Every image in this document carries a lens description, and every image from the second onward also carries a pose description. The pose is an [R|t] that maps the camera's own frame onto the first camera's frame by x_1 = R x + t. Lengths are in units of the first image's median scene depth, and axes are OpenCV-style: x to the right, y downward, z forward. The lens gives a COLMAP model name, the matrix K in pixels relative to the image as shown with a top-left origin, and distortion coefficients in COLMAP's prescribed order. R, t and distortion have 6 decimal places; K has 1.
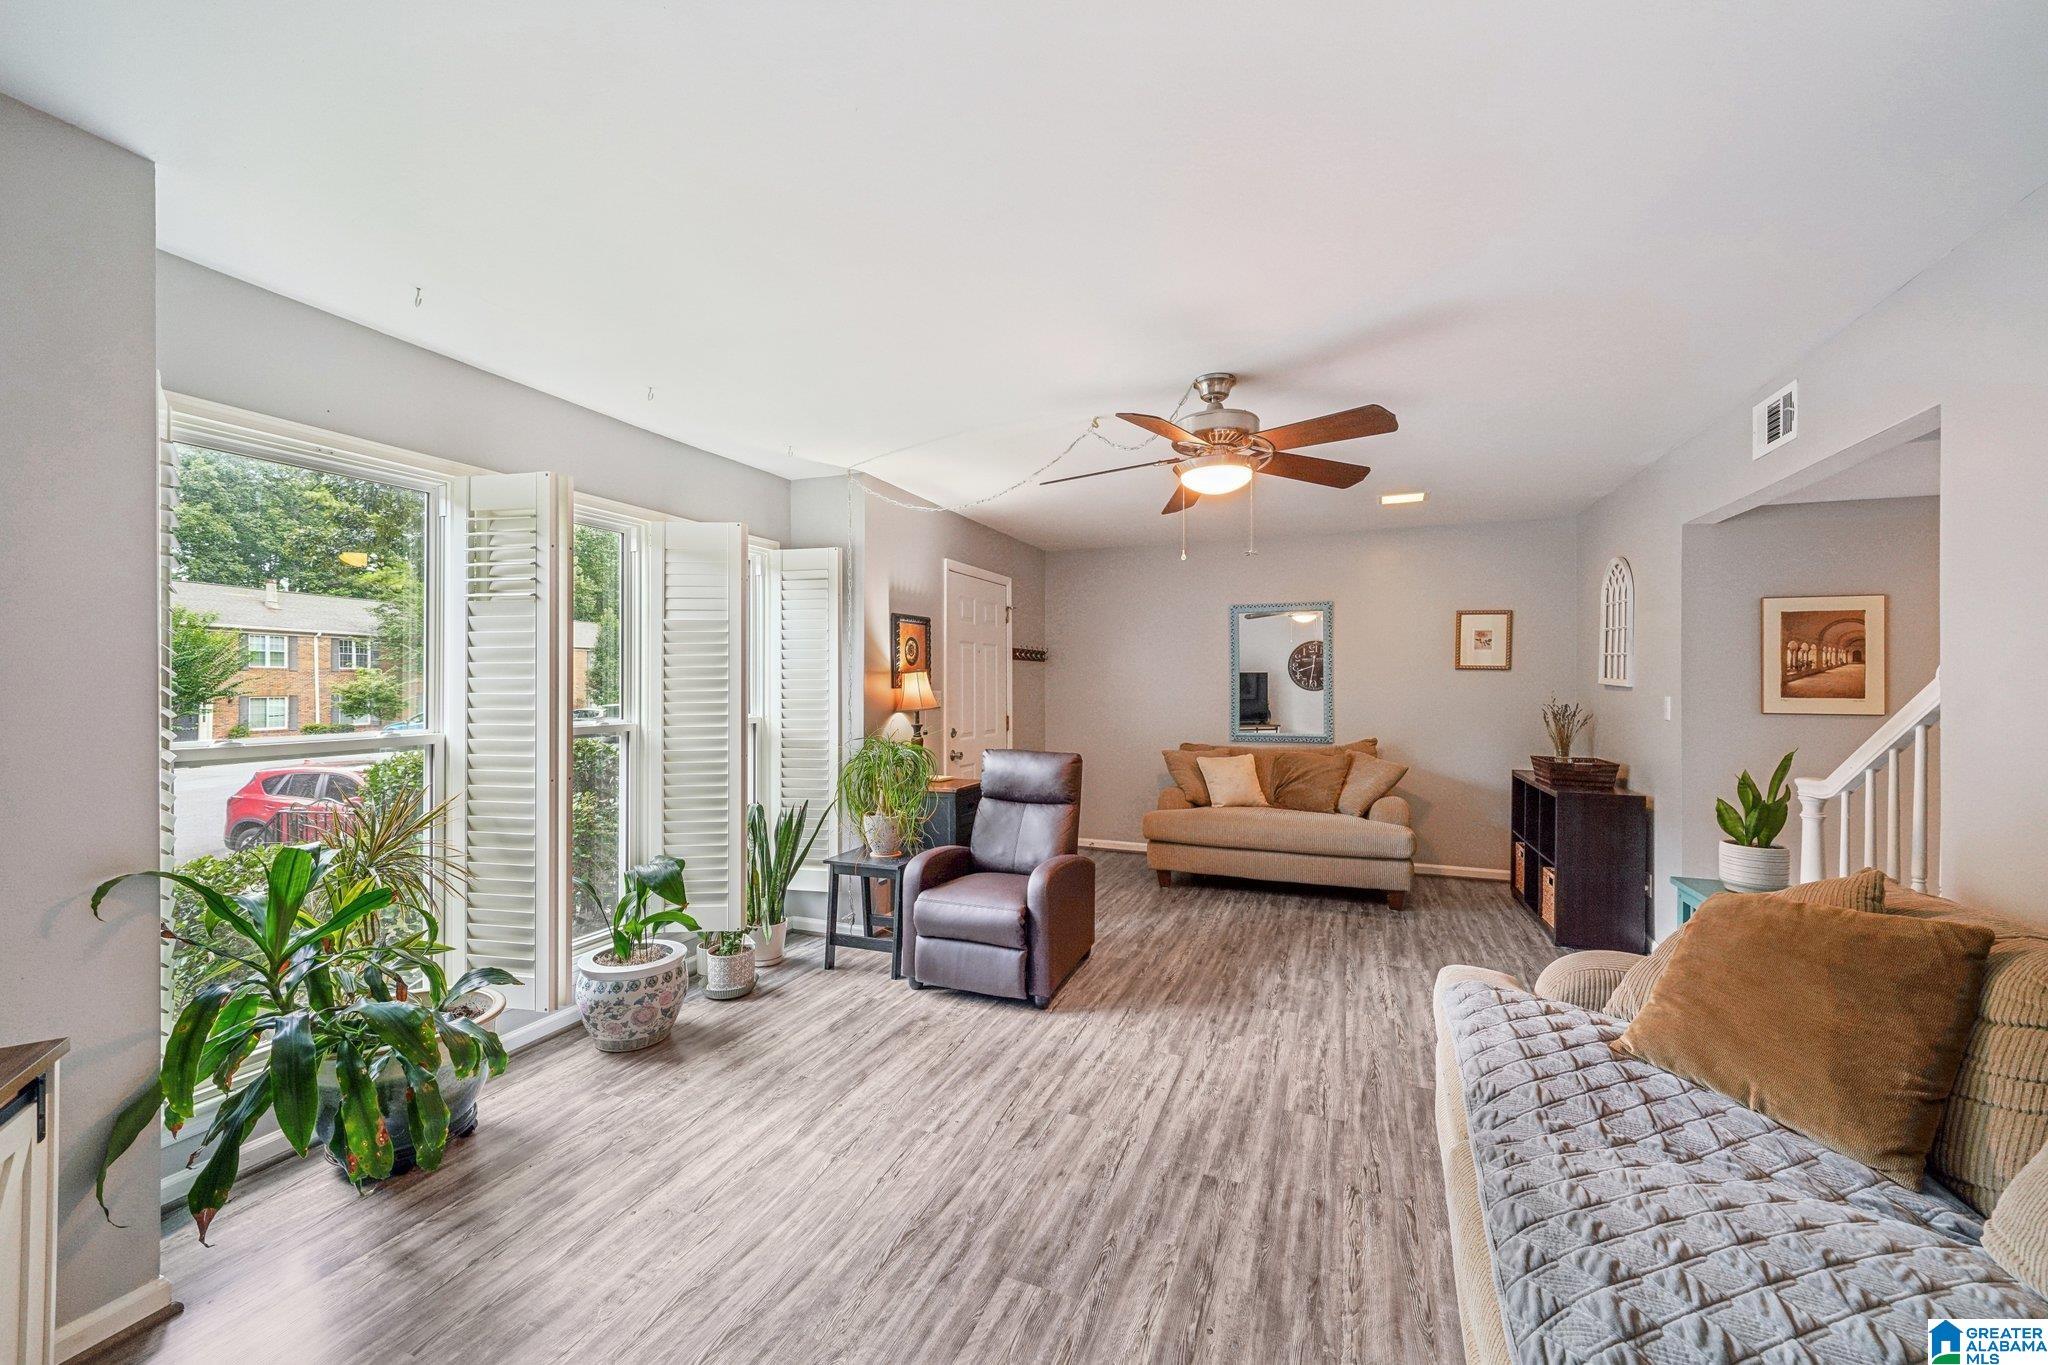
lens RADIAL K [[821.5, 0, 1003.2], [0, 821.5, 683.5], [0, 0, 1]] dist [-0.007610, 0.000652]
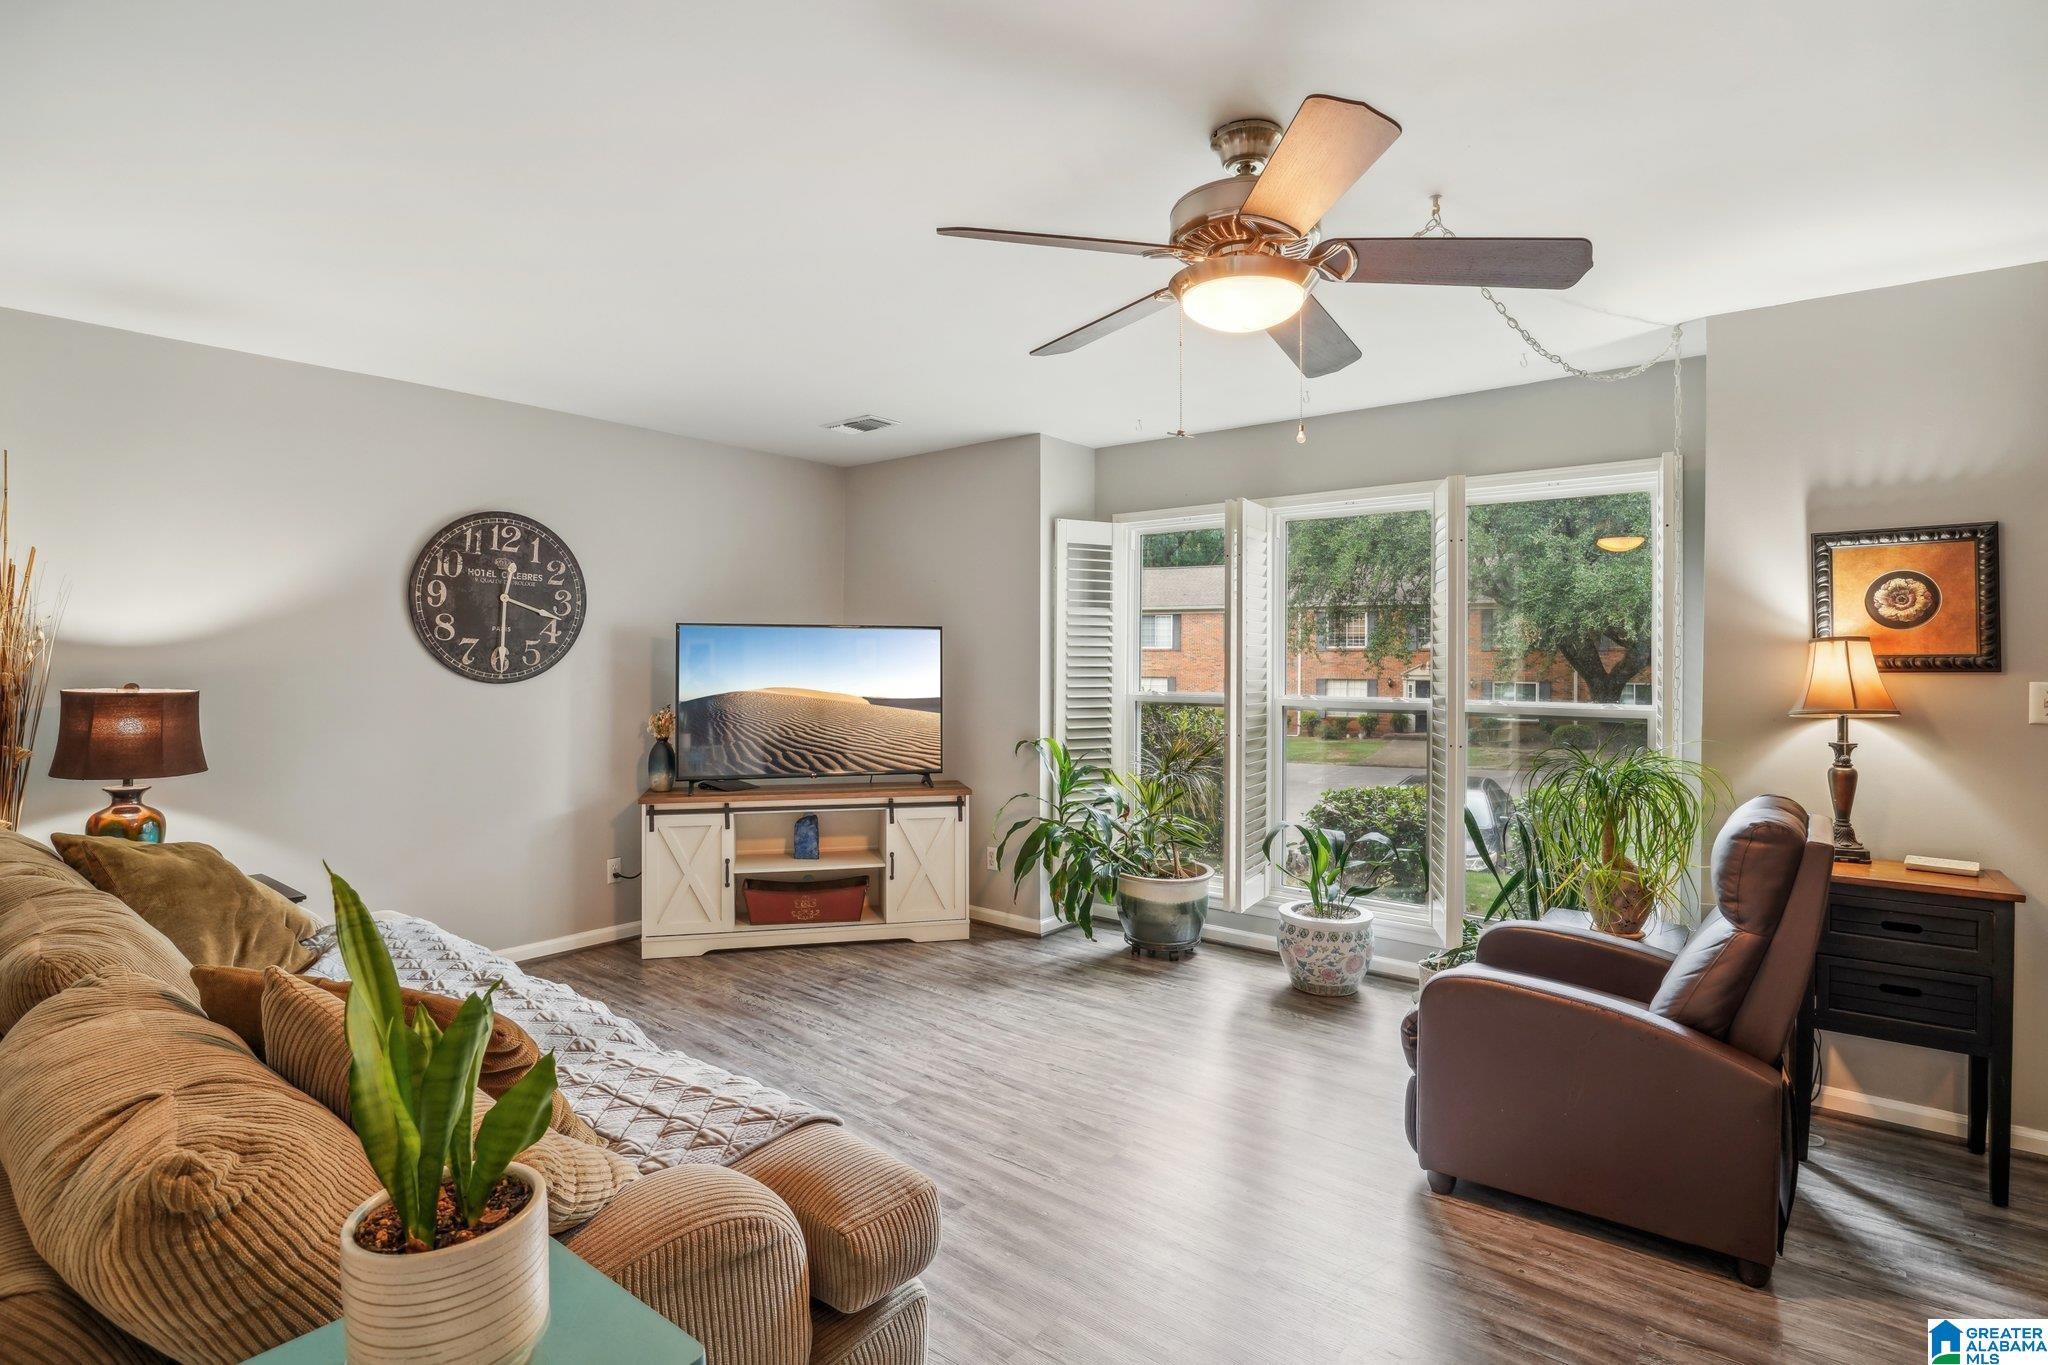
lens RADIAL K [[990.0, 0, 1029.0], [0, 990.0, 673.9], [0, 0, 1]] dist [-0.023725, -0.000172]
pose [[-0.289627, 0.011622, -0.957069, 0.779095], [-0.006864, 0.999875, 0.014219, 0.001239], [0.957115, 0.010687, -0.289511, 0.856555]]
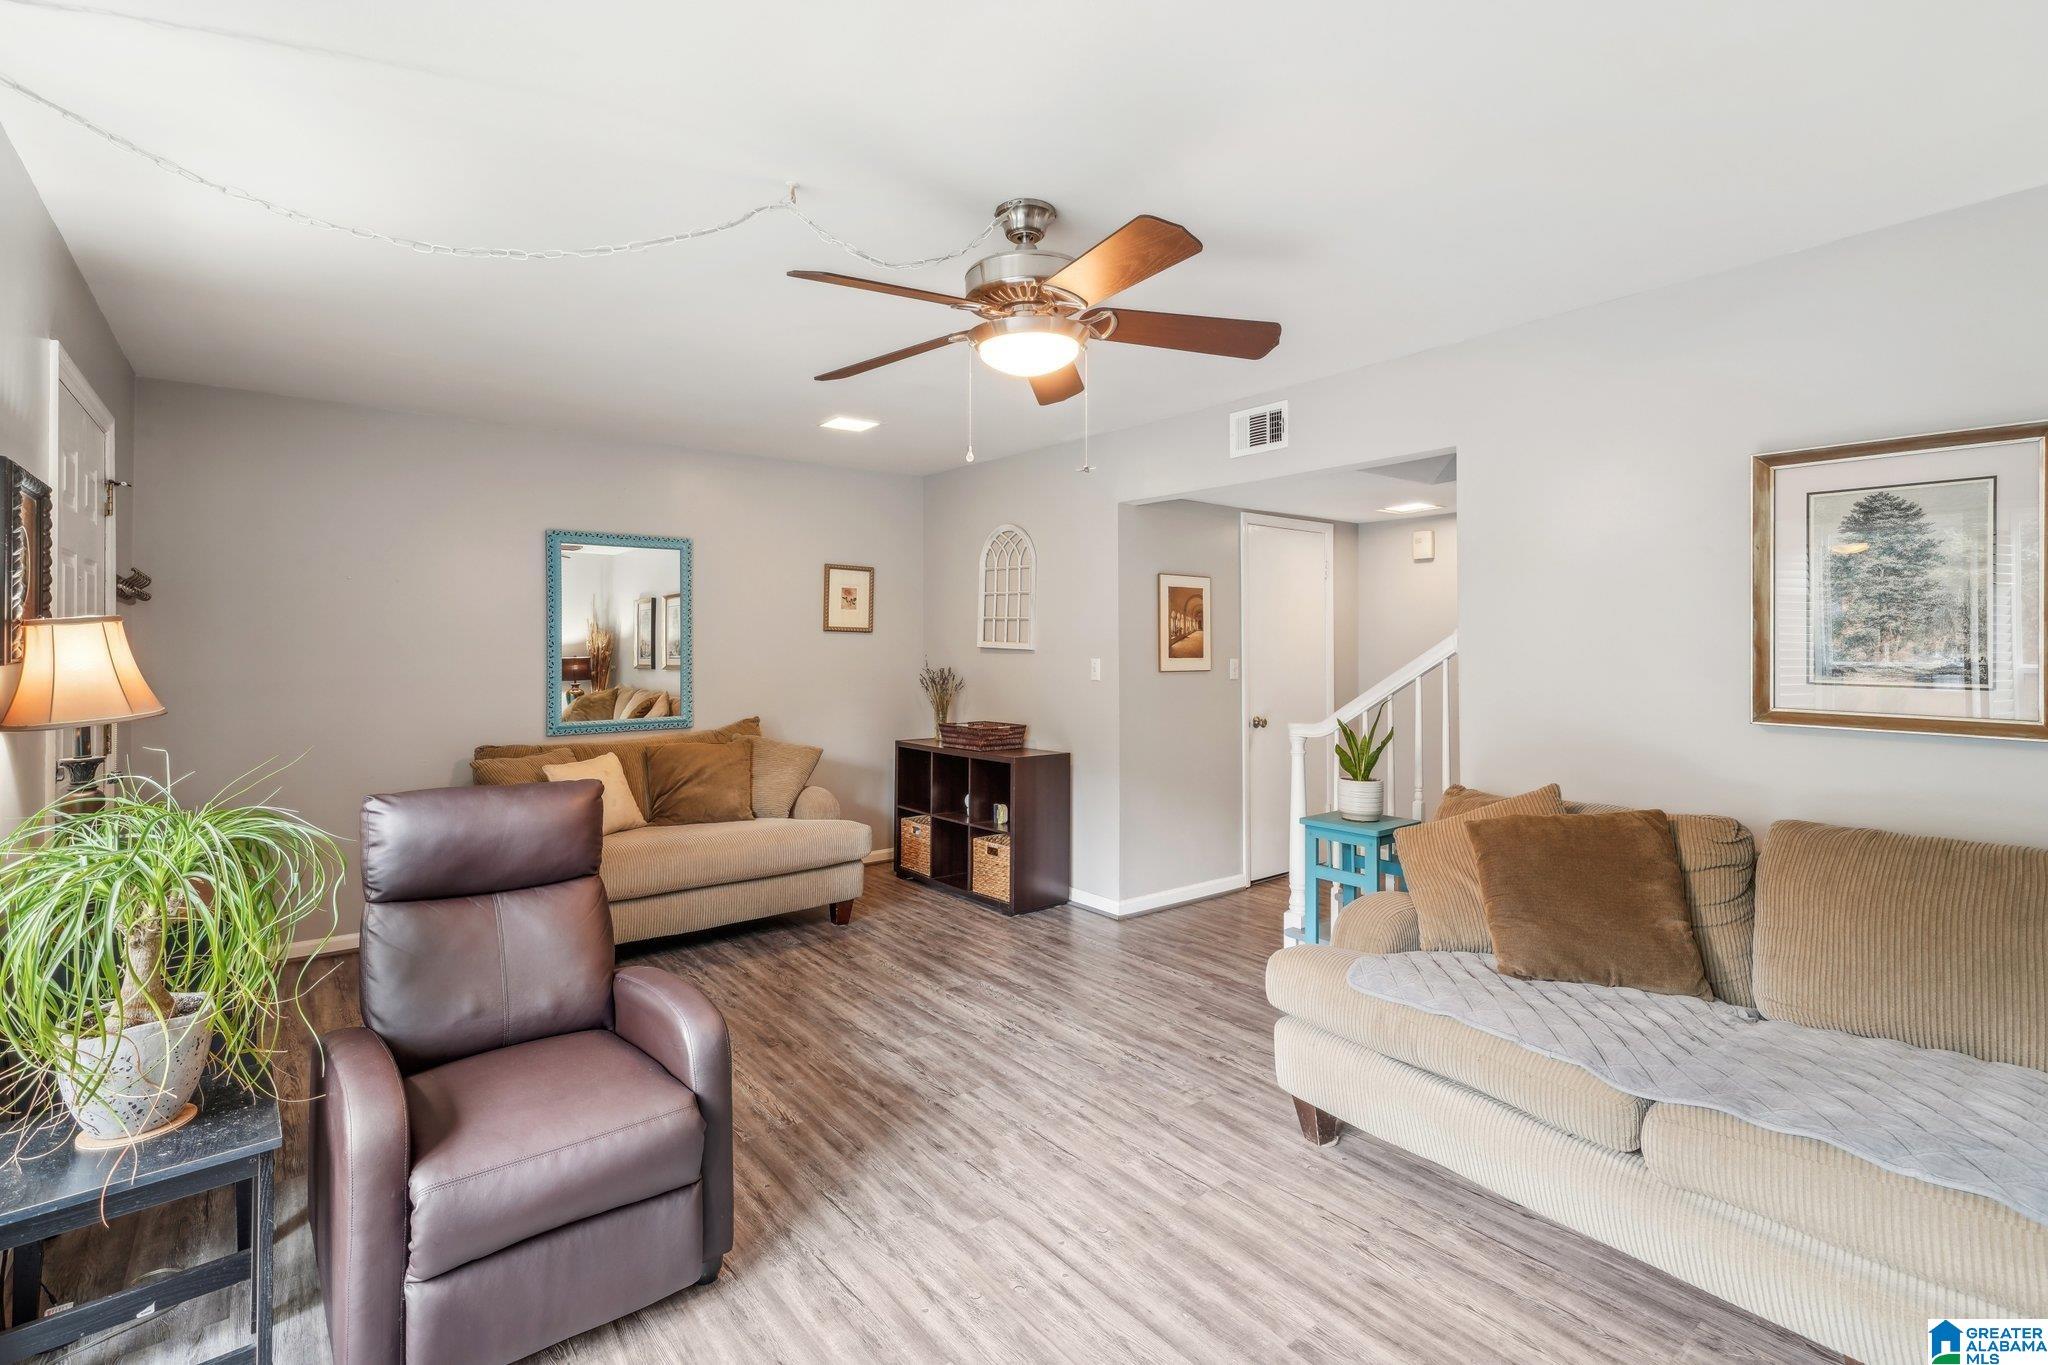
lens RADIAL K [[958.3, 0, 1041.3], [0, 958.3, 632.1], [0, 0, 1]] dist [0.002504, 0.001073]
pose [[0.468115, 0.009710, 0.883614, -0.366597], [0.003967, 0.999906, -0.013089, -0.003004], [-0.883659, 0.009632, 0.468032, 0.494546]]
